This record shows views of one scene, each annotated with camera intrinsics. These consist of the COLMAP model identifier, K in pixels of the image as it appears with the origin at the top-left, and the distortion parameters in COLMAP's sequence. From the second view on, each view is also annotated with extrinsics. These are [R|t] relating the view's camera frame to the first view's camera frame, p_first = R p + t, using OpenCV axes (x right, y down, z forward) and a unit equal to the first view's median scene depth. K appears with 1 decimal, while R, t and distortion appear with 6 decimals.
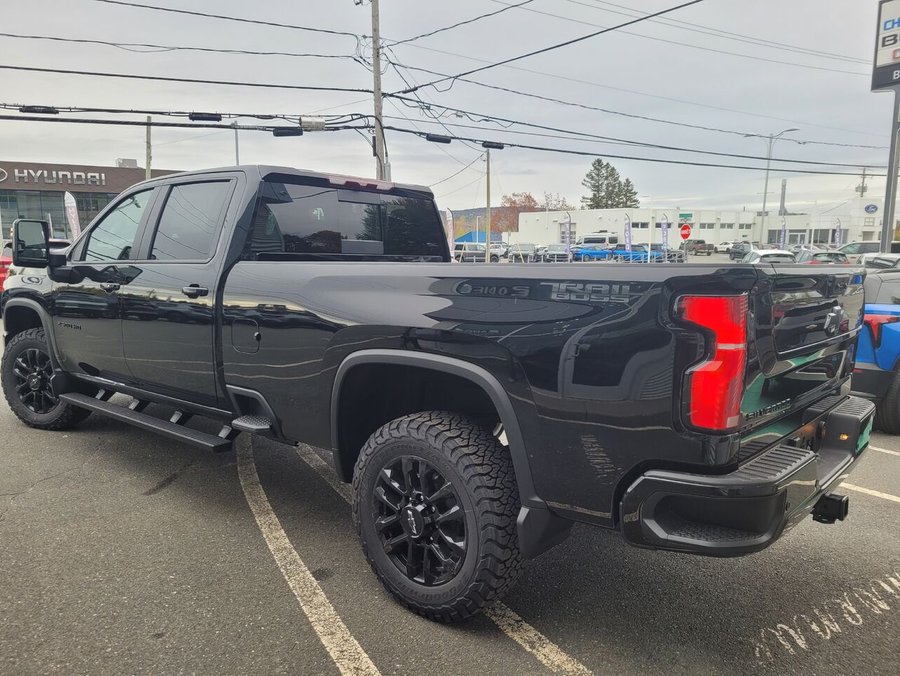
lens RADIAL K [[678.0, 0, 448.3], [0, 678.0, 342.9], [0, 0, 1]] dist [0.048579, -0.042325]
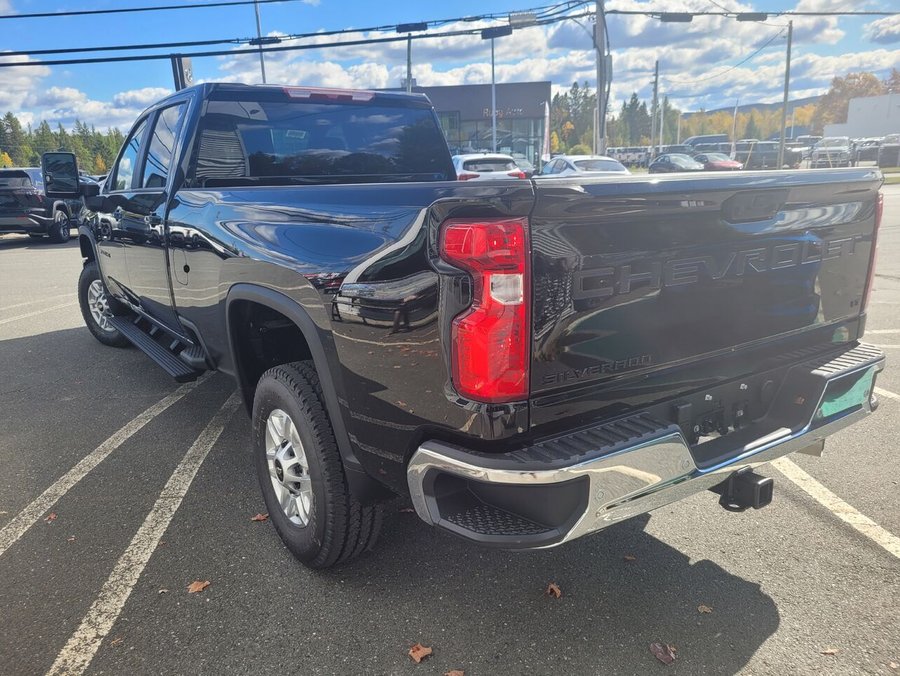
lens RADIAL K [[678.0, 0, 448.3], [0, 678.0, 342.9], [0, 0, 1]] dist [0.048579, -0.042325]
pose [[0.901127, 0.070935, -0.427712, 0.146537], [-0.014417, 0.990882, 0.133960, -0.011523], [0.433315, -0.114549, 0.893933, 0.085912]]
